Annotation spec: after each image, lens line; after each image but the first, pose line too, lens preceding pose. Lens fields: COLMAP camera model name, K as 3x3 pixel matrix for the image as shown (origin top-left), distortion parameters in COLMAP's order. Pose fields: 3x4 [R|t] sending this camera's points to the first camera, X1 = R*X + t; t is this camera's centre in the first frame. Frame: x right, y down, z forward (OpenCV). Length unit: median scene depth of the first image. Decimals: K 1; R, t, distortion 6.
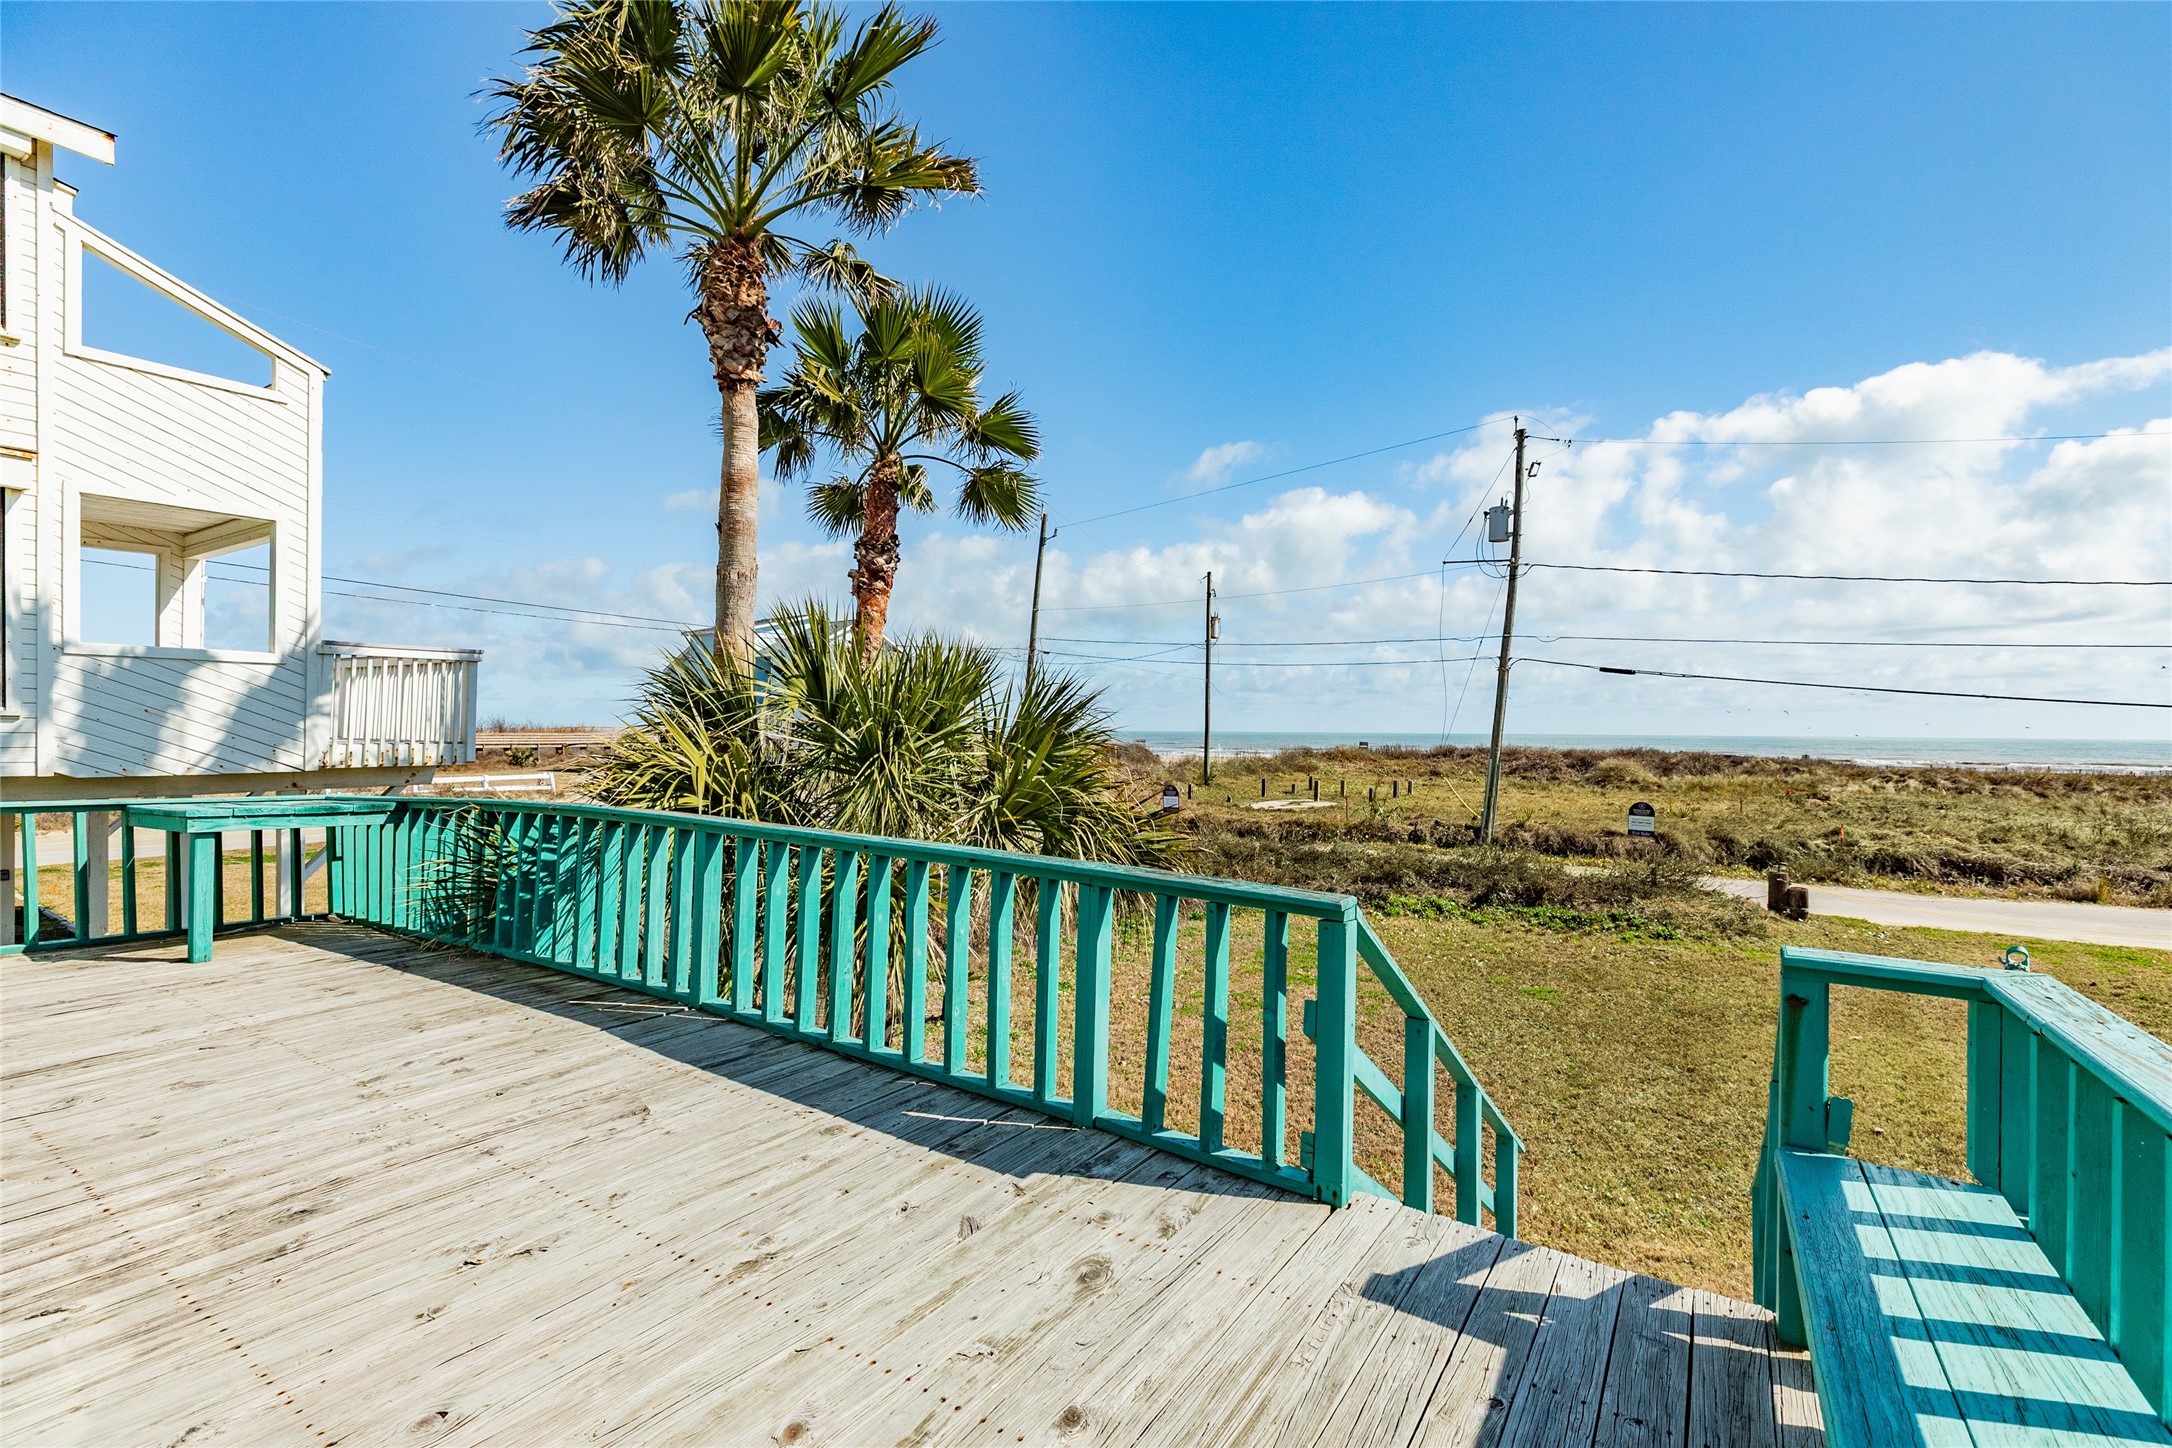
lens RADIAL K [[973.4, 0, 1085.0], [0, 973.4, 728.4], [0, 0, 1]] dist [0.005773, -0.000559]
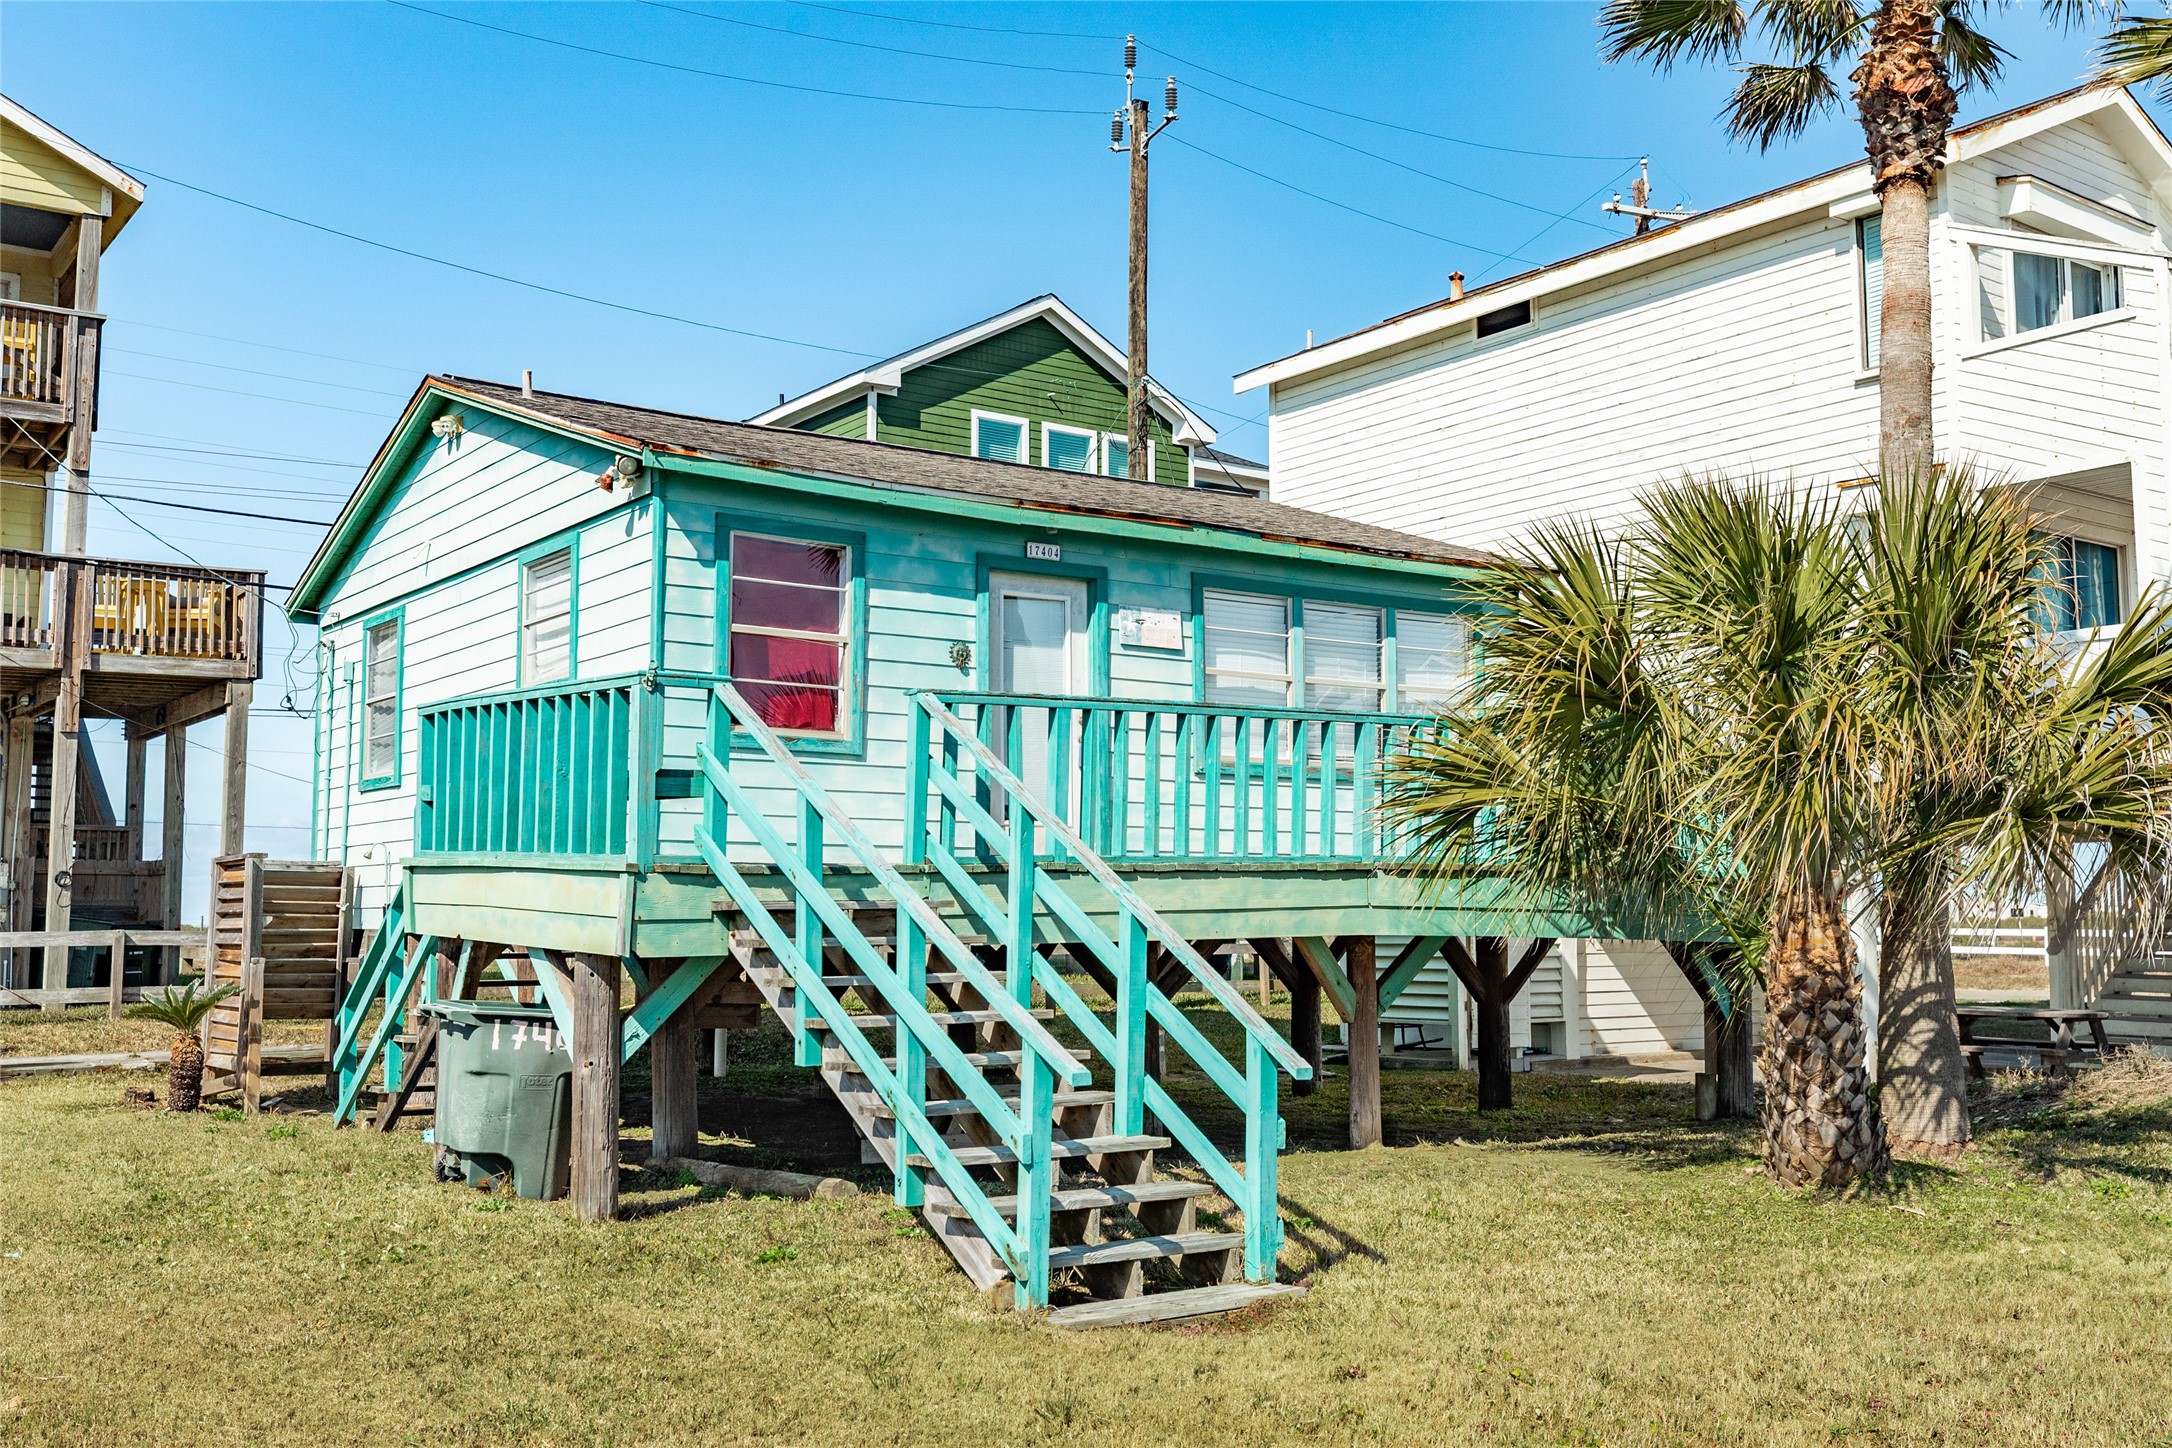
lens RADIAL K [[2098.1, 0, 1092.6], [0, 2098.1, 731.8], [0, 0, 1]] dist [0.009591, 0.000000]
pose [[-0.349511, -0.095931, -0.932008, 1.263648], [0.001324, 0.994693, -0.102879, 0.222356], [0.936931, -0.037191, -0.347529, 0.907955]]
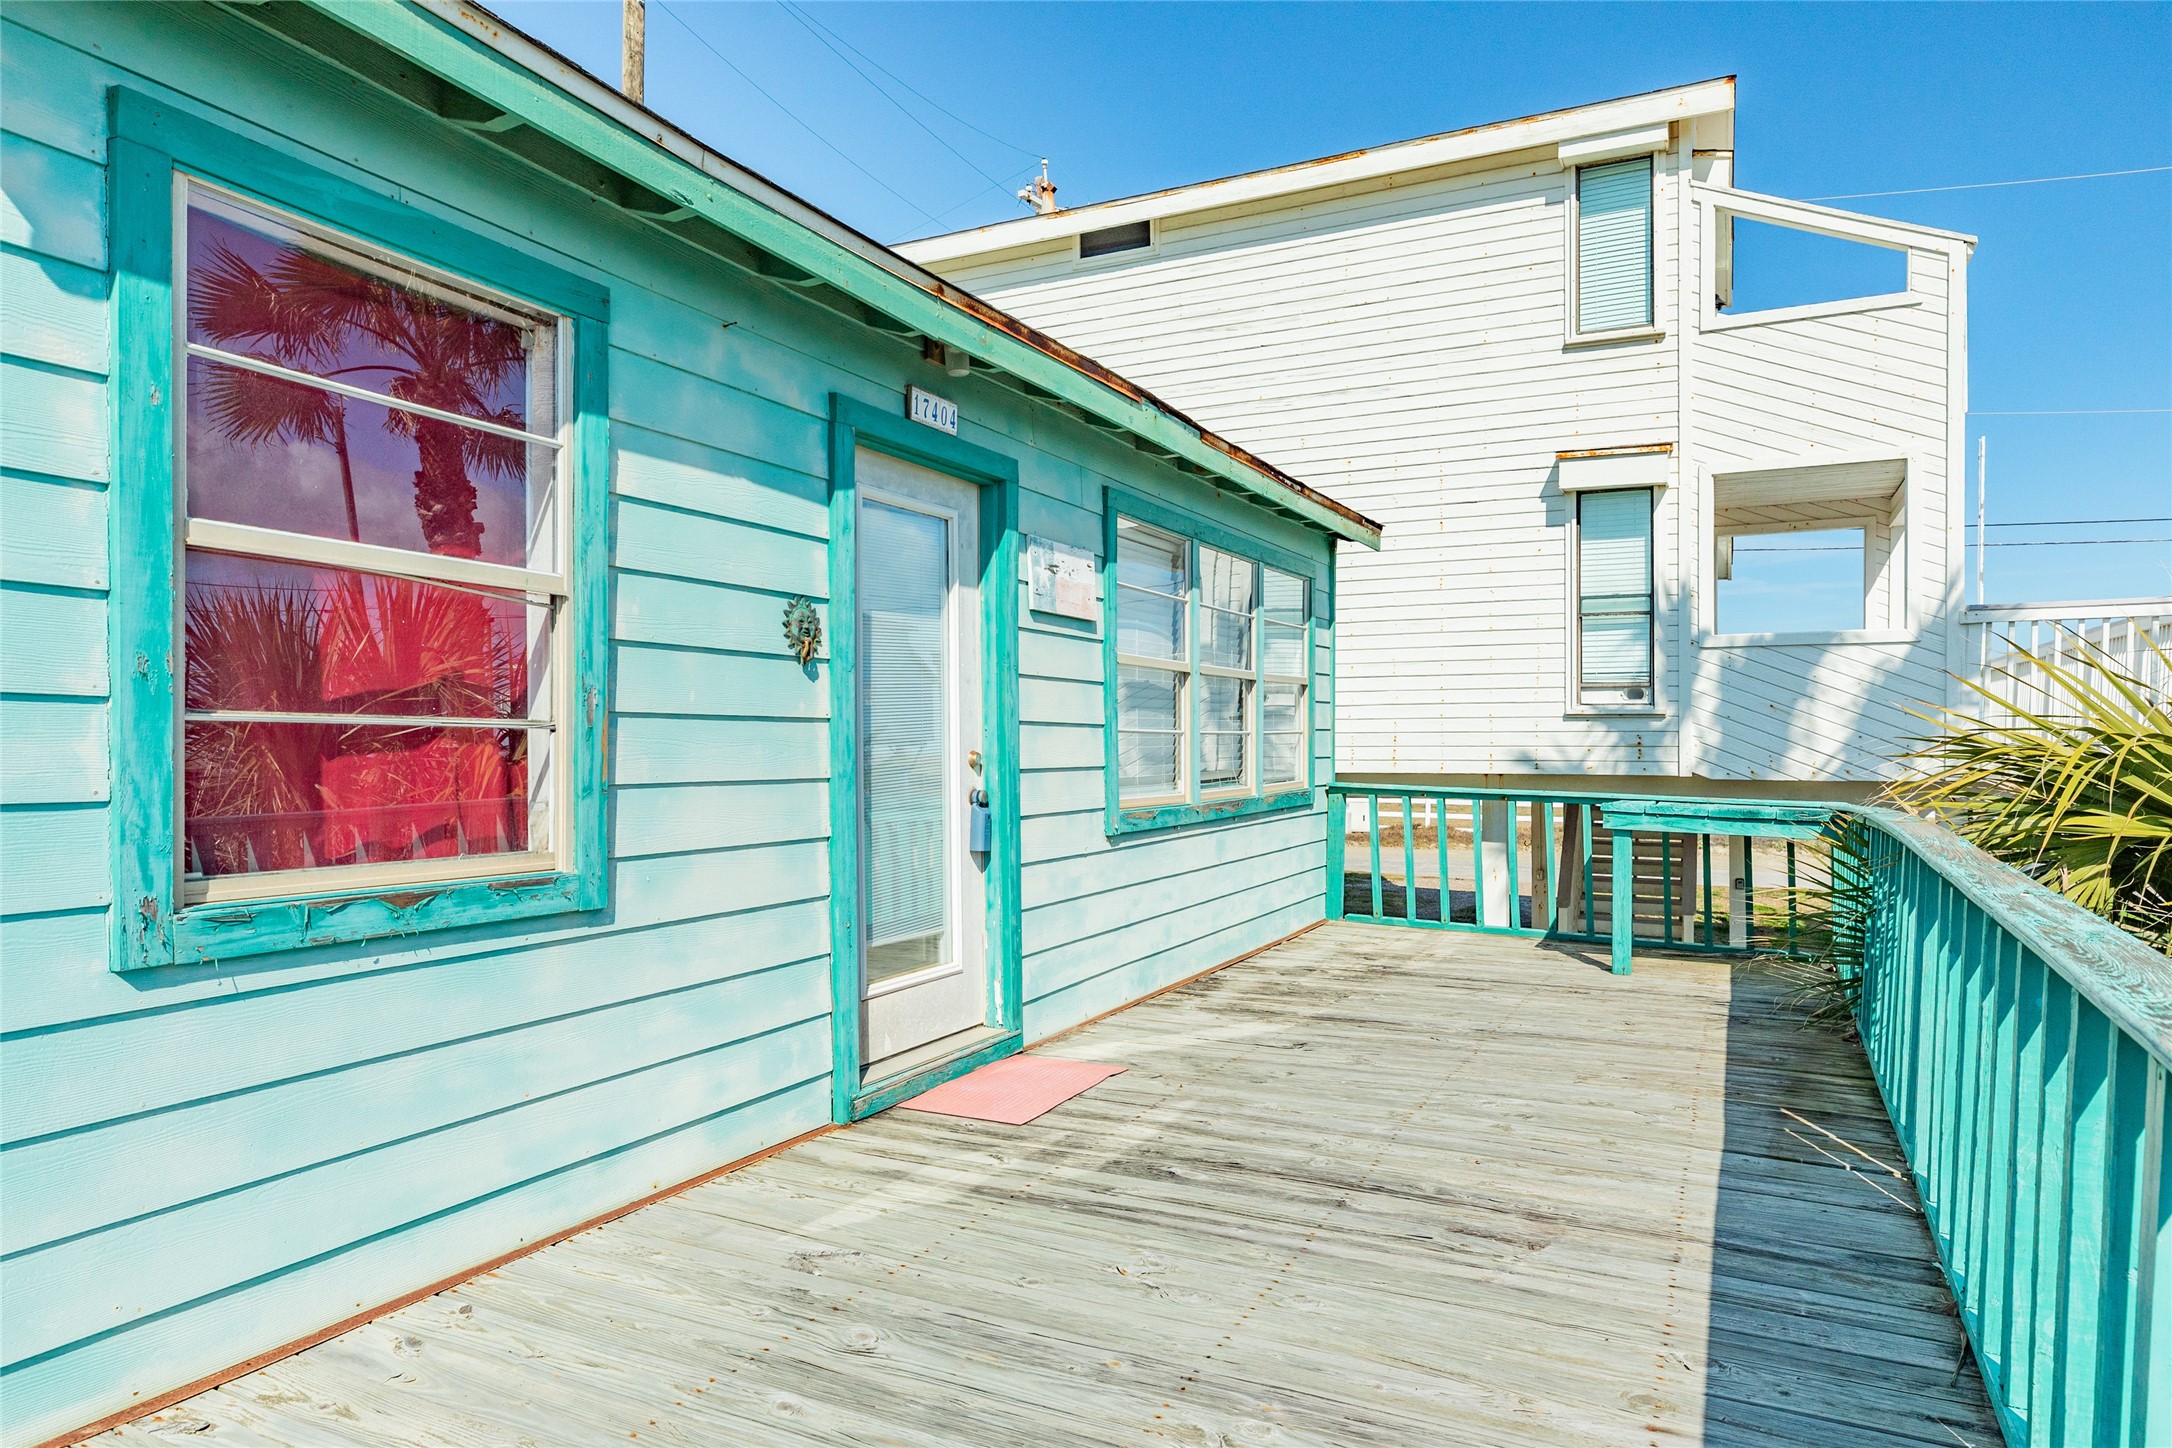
lens RADIAL K [[1336.5, 0, 1079.8], [0, 1336.5, 740.6], [0, 0, 1]] dist [0.015166, 0.000395]
pose [[0.126441, -0.009503, -0.991929, 0.171166], [0.002420, 0.999954, -0.009271, 0.023951], [0.991971, -0.001229, 0.126458, 0.241647]]
